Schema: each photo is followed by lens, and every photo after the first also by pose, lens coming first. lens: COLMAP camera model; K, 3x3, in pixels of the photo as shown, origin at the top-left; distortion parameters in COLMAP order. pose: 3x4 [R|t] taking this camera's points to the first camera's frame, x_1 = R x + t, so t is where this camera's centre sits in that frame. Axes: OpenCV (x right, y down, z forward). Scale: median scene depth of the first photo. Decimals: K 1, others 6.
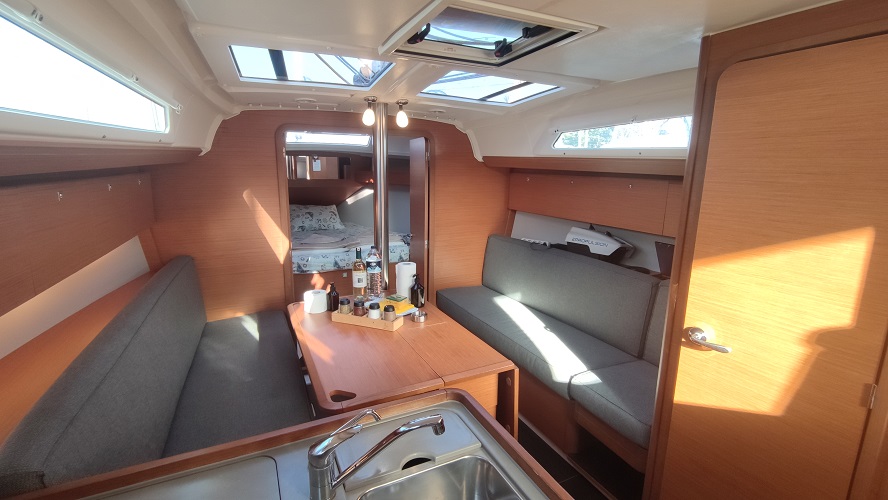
lens RADIAL K [[367.6, 0, 444.0], [0, 367.6, 250.0], [0, 0, 1]] dist [-0.000221, -0.000003]
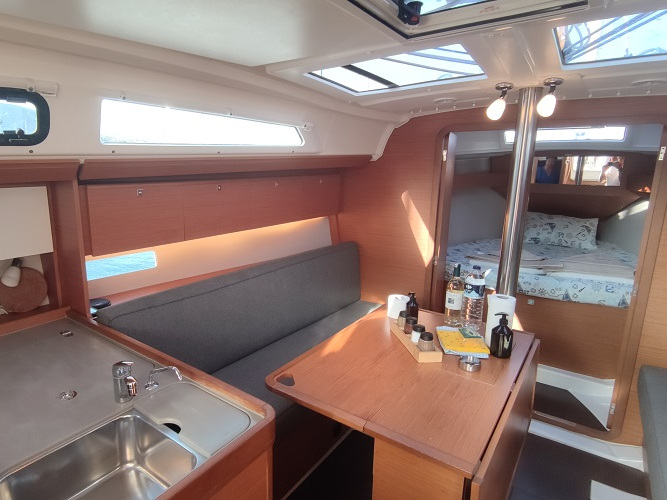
lens RADIAL K [[396.4, 0, 333.5], [0, 396.4, 250.0], [0, 0, 1]] dist [0.018793, -0.000790]
pose [[0.464100, 0.176095, -0.868102, 0.395955], [-0.195424, 0.976246, 0.093555, -0.060359], [0.863956, 0.126229, 0.487489, 0.258008]]
